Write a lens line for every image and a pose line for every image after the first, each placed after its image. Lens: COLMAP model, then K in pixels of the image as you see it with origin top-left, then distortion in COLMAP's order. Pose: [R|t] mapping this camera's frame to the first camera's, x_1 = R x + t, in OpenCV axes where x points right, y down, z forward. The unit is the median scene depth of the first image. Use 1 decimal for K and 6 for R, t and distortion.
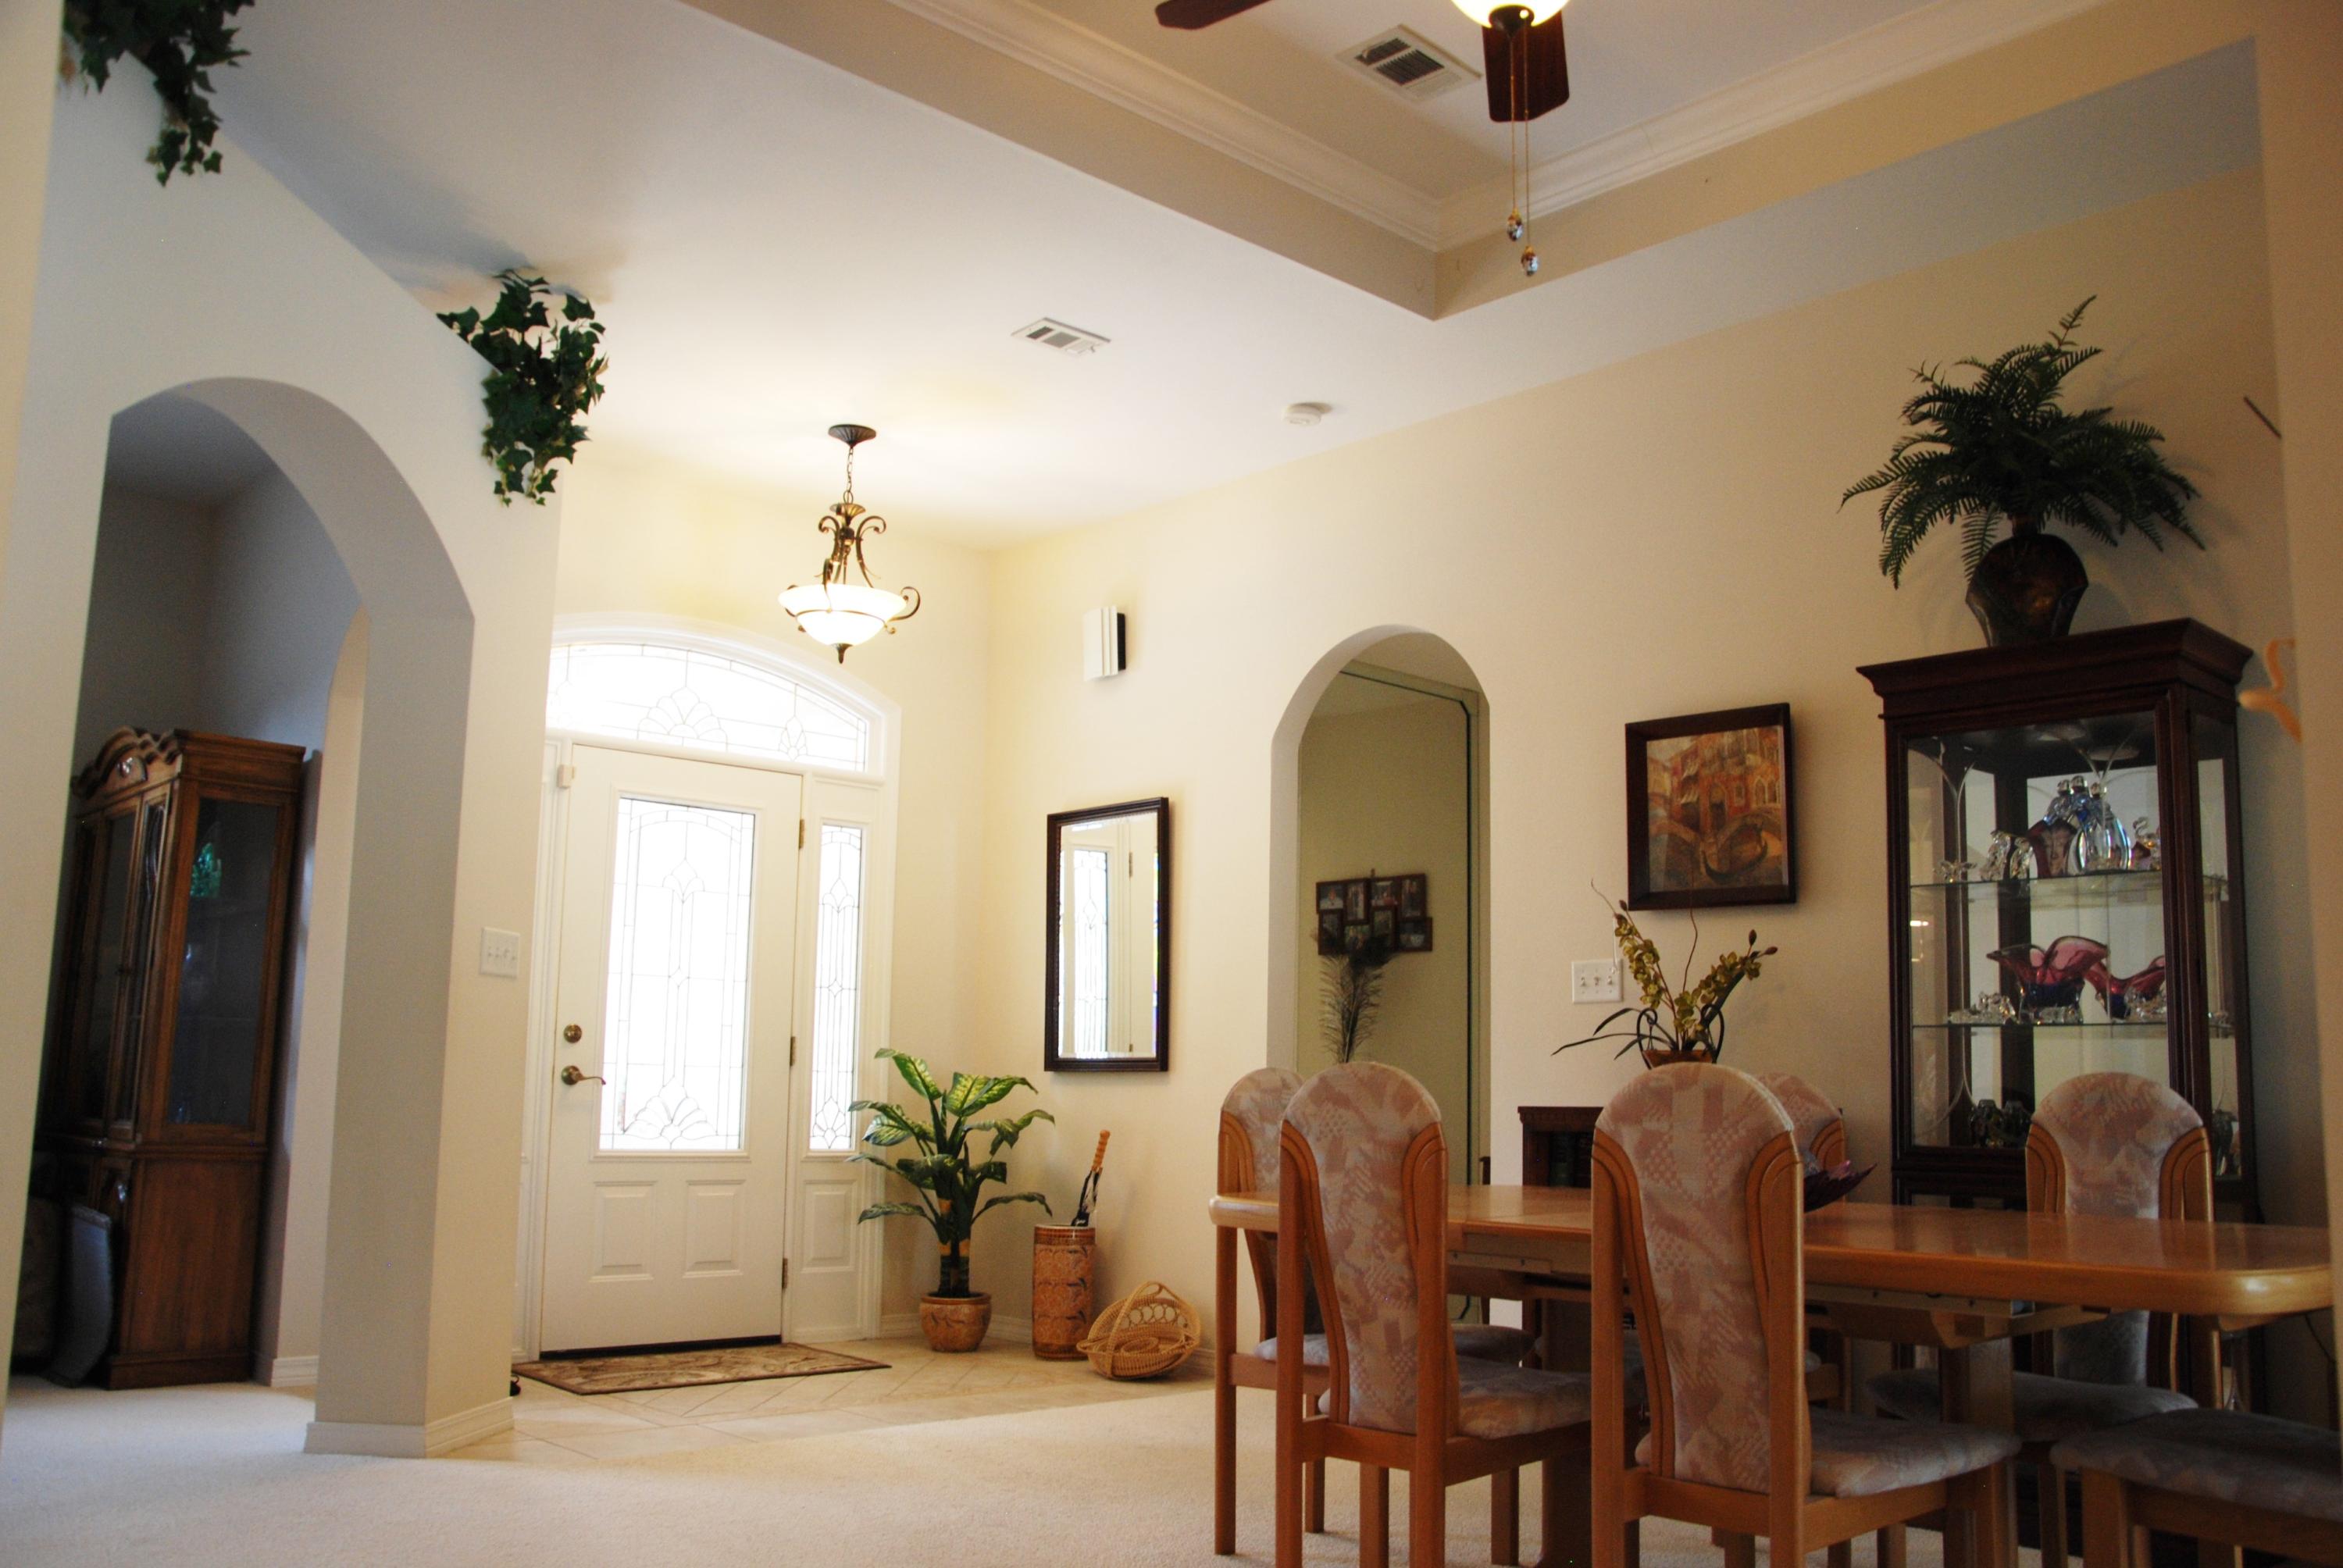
lens RADIAL K [[1836.1, 0, 1172.7], [0, 1836.1, 803.6], [0, 0, 1]] dist [-0.156458, 0.122668]
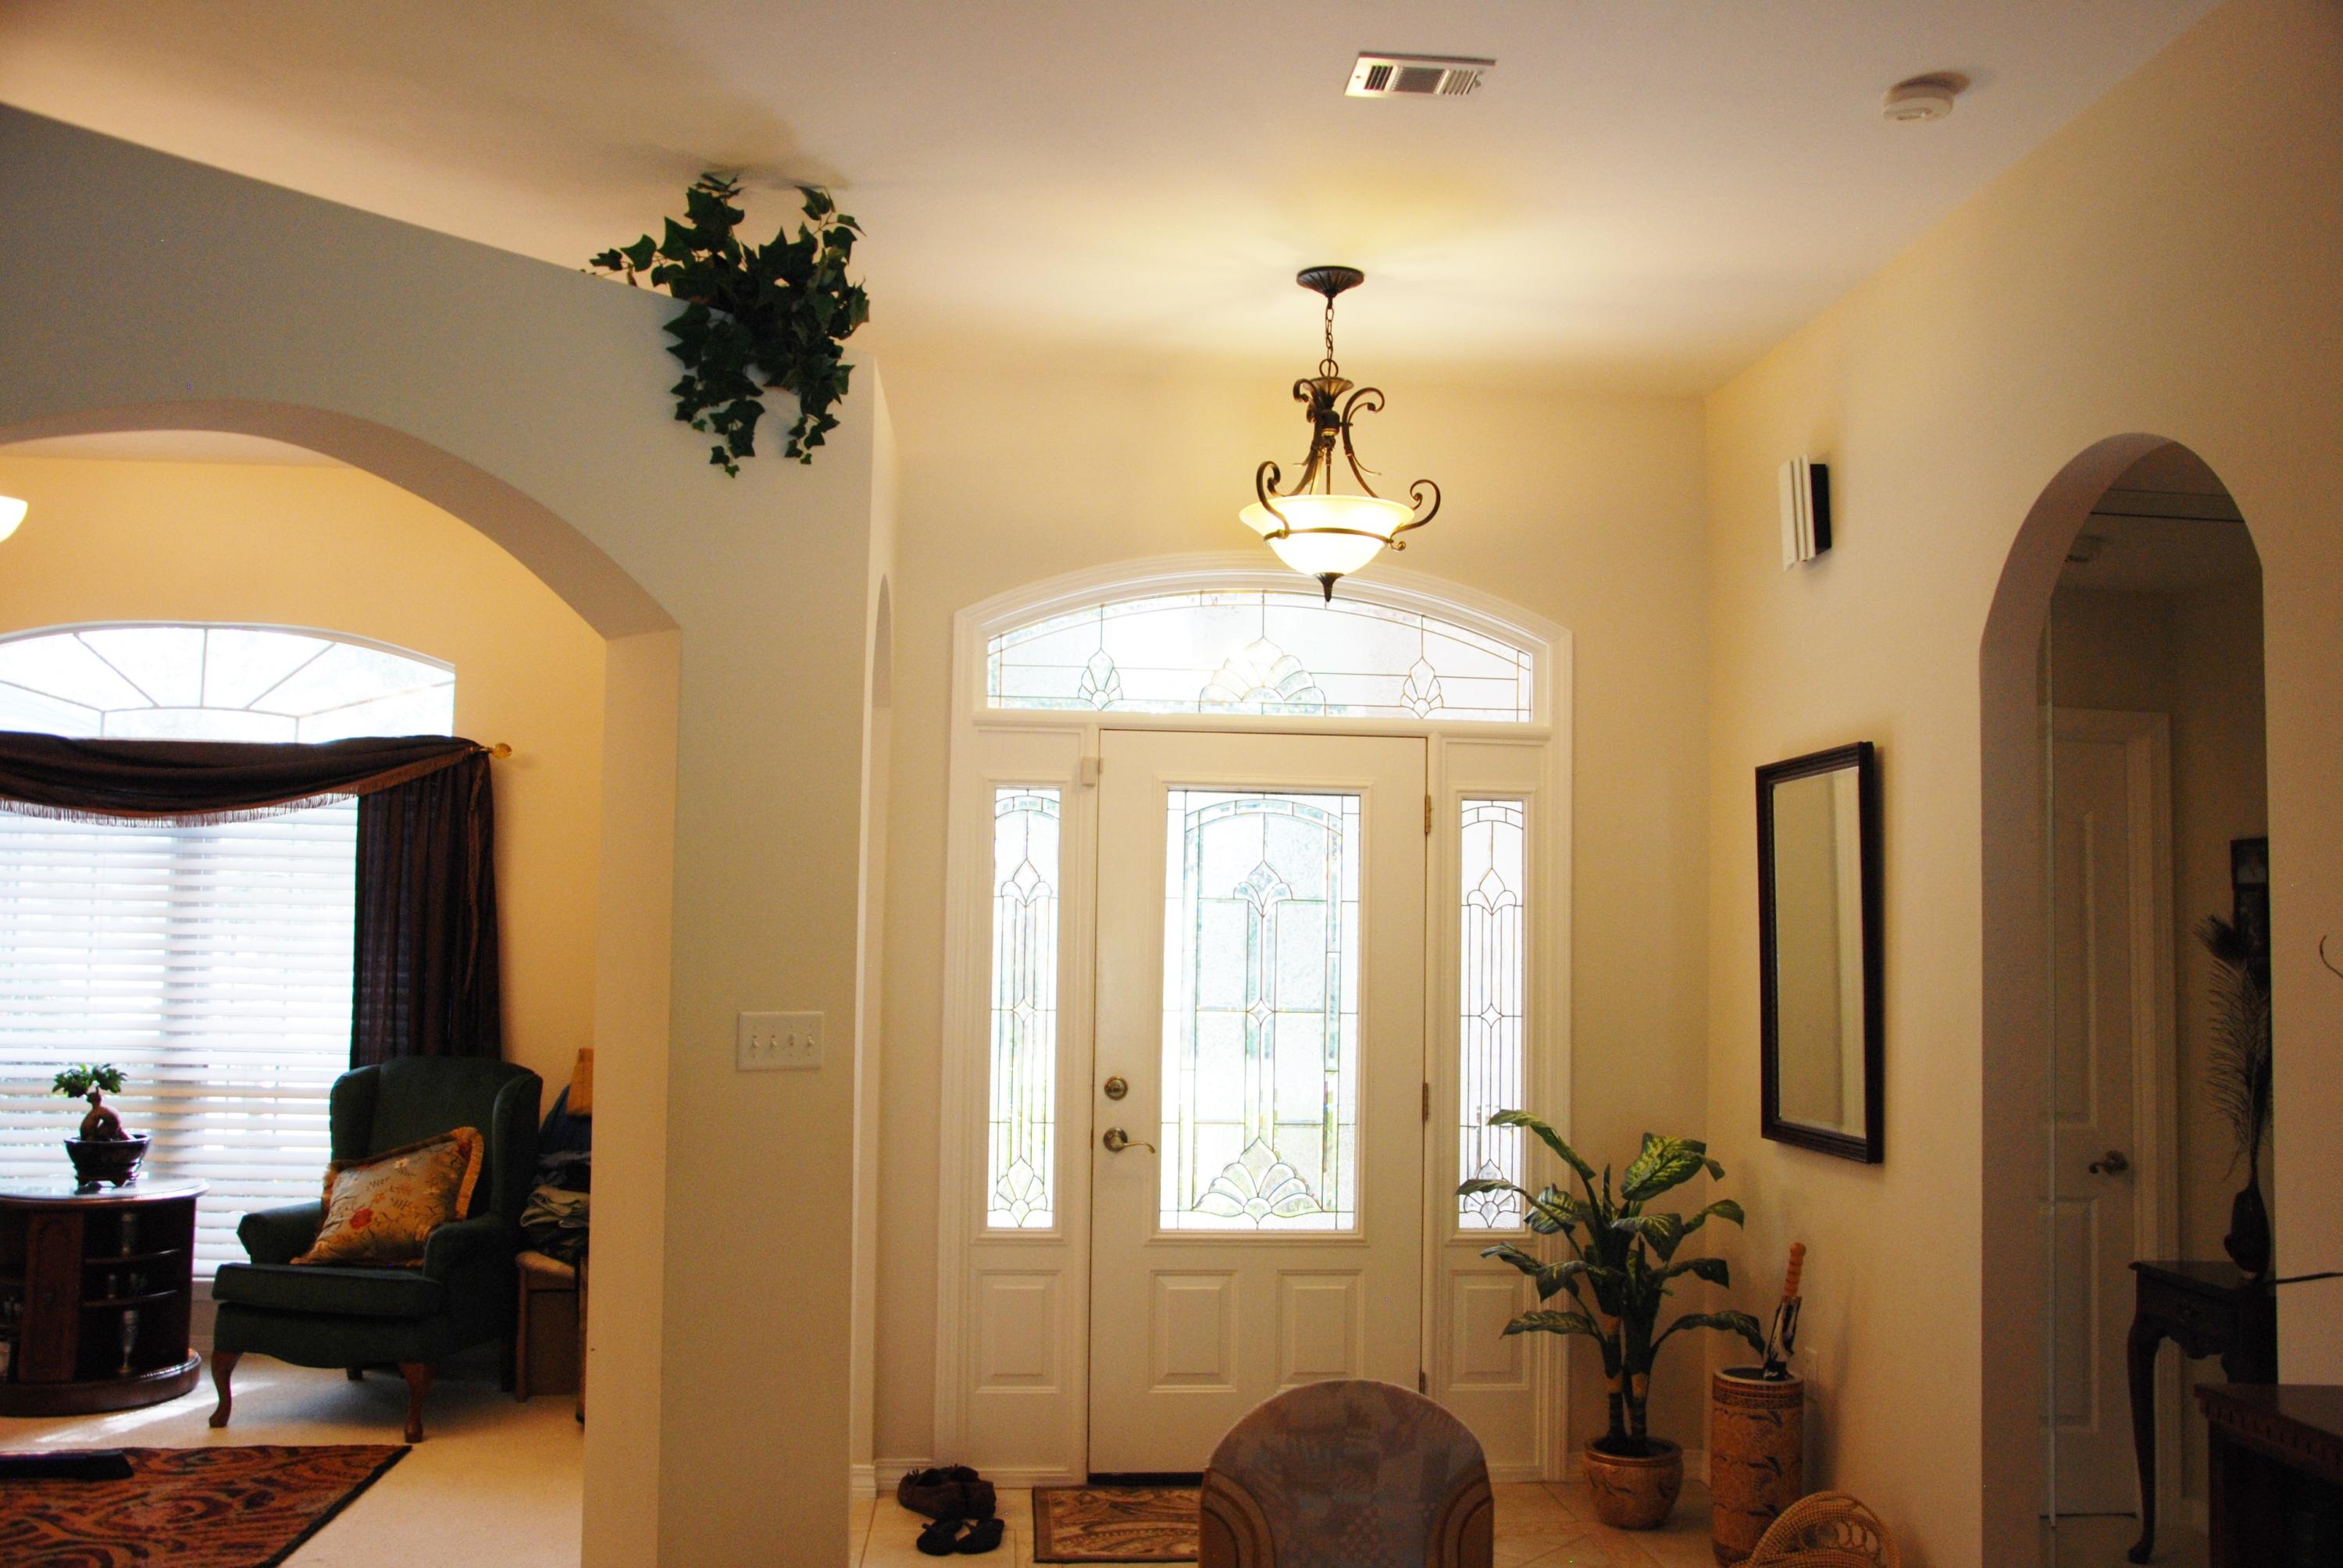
lens RADIAL K [[1944.0, 0, 1168.8], [0, 1944.0, 799.5], [0, 0, 1]] dist [-0.126275, 0.103775]
pose [[0.802249, -0.050685, -0.594834, 0.216021], [0.085027, 0.995932, 0.029815, -0.026227], [0.590903, -0.074496, 0.803296, 0.331108]]
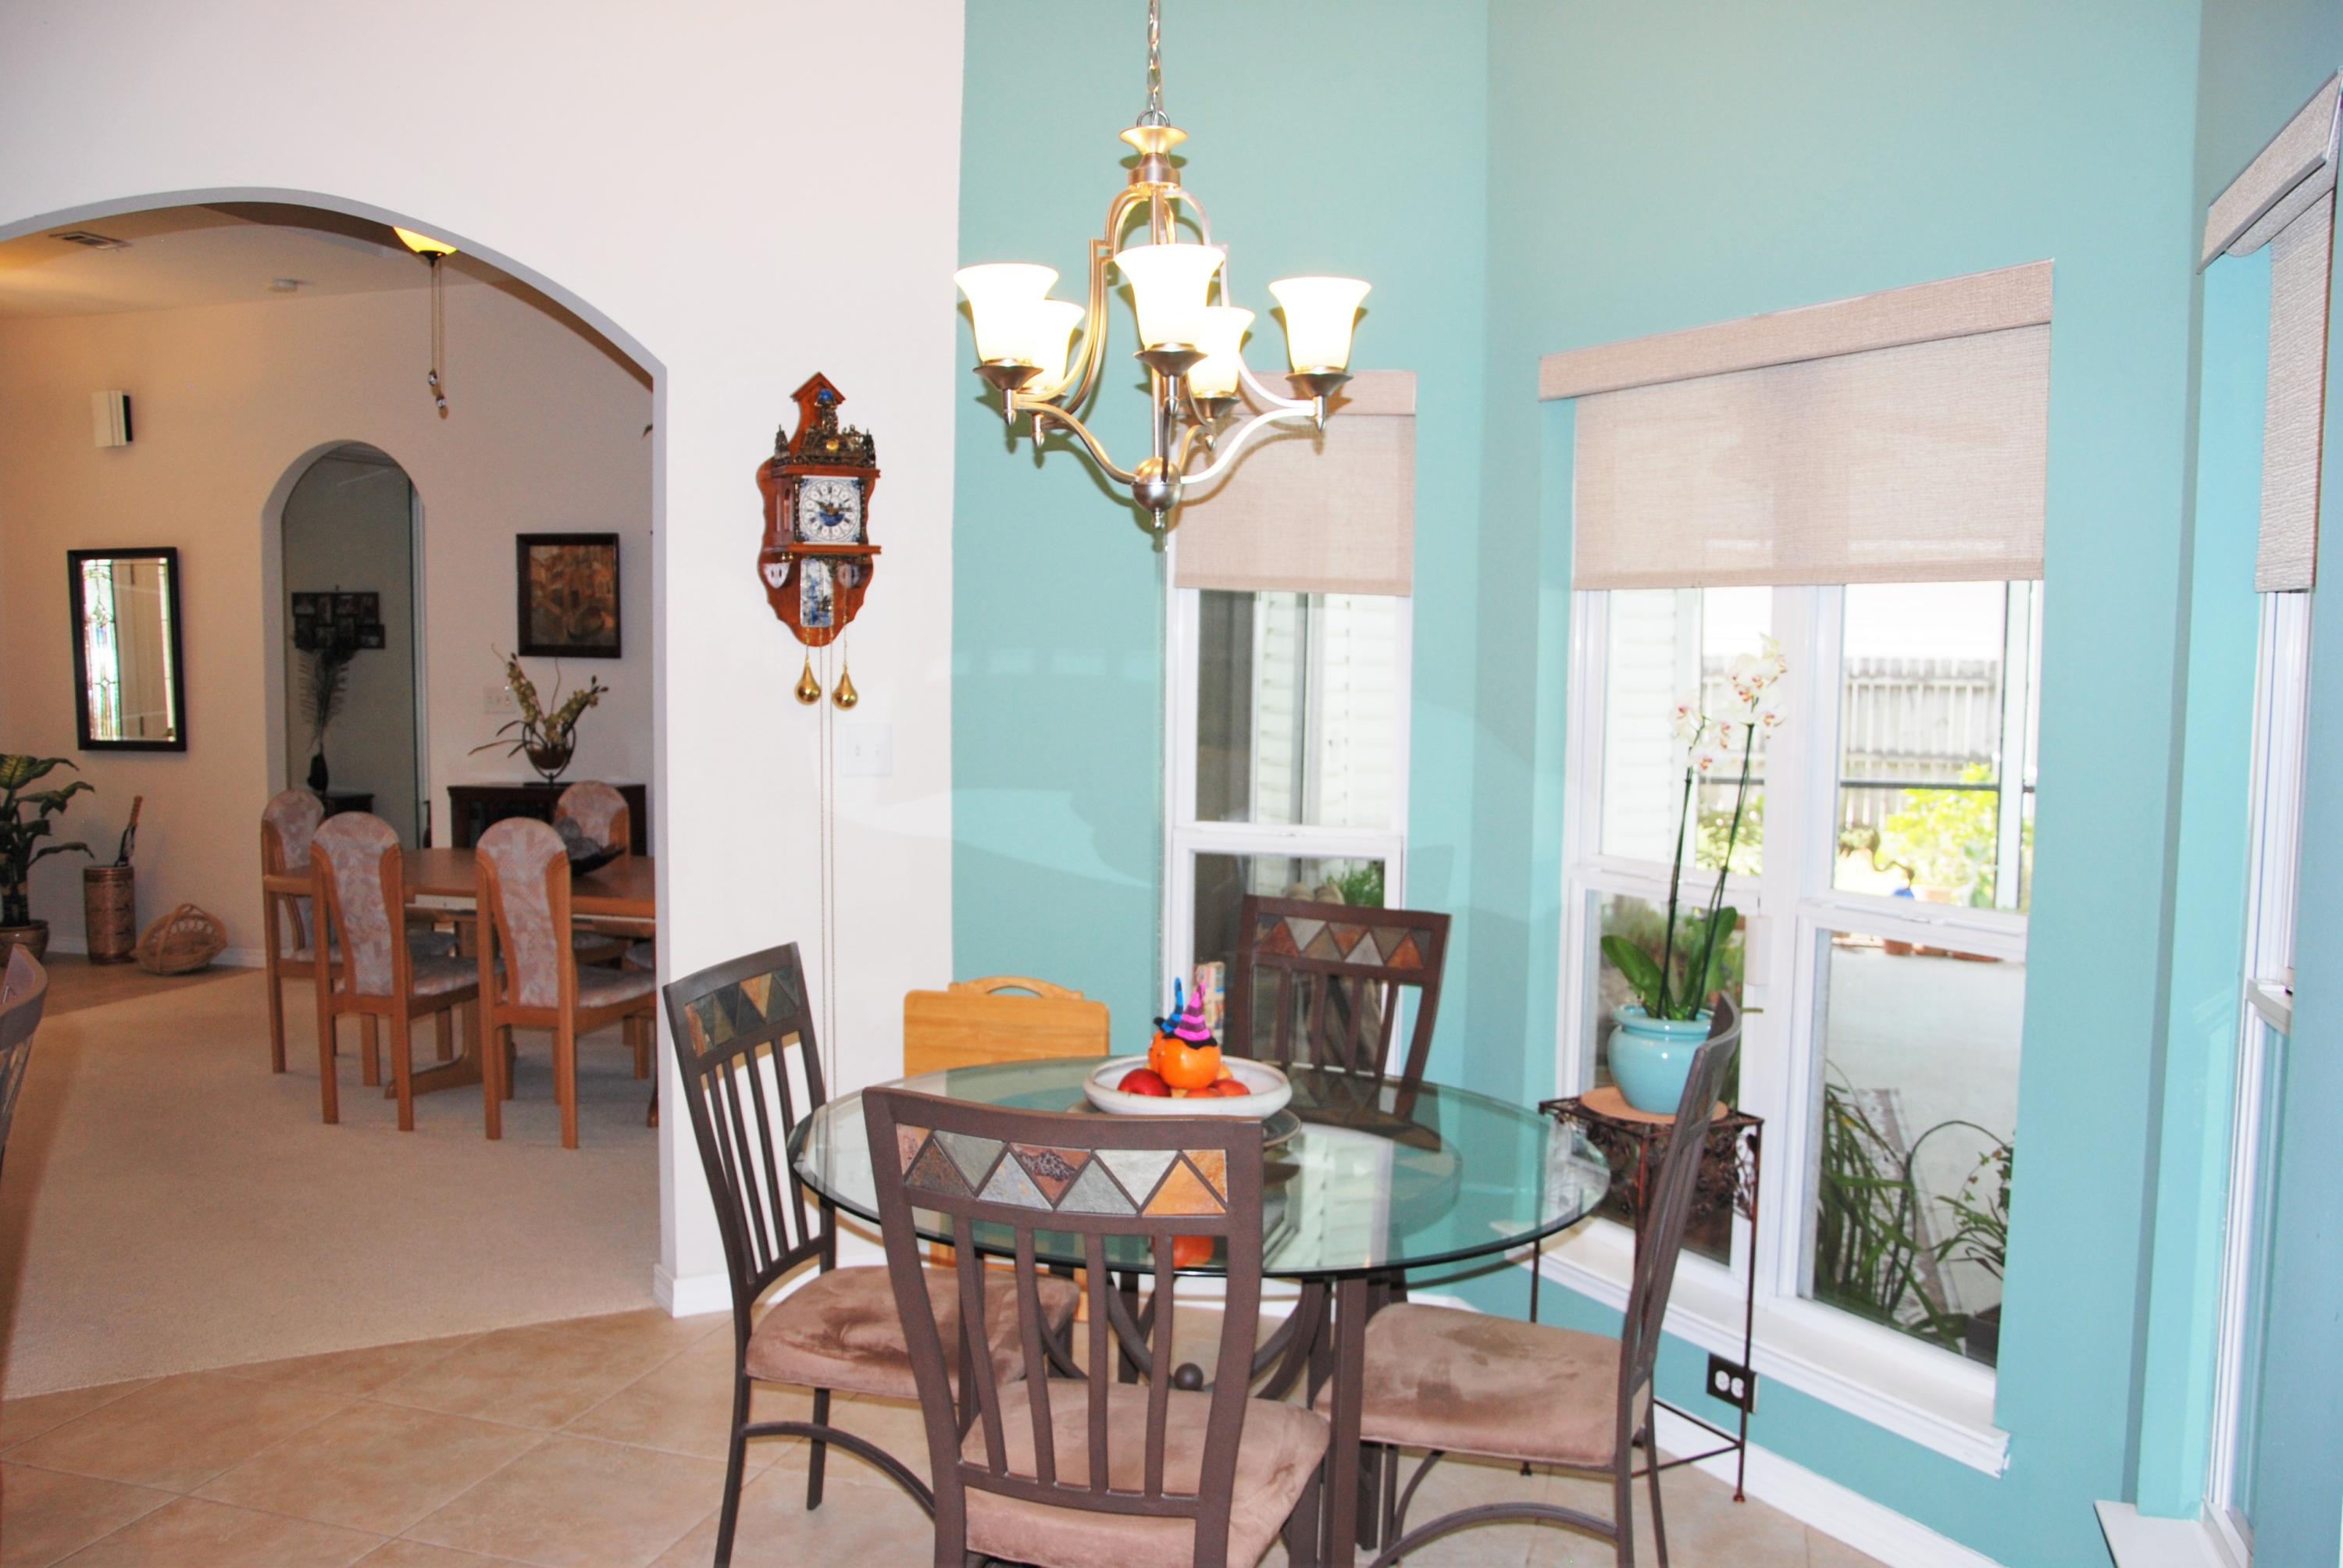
lens RADIAL K [[1836.1, 0, 1172.7], [0, 1836.1, 803.6], [0, 0, 1]] dist [-0.156458, 0.122668]
pose [[0.849232, -0.062311, 0.524330, -0.076642], [-0.072333, 0.969922, 0.232419, -0.185525], [-0.523042, -0.235304, 0.819182, -0.499846]]
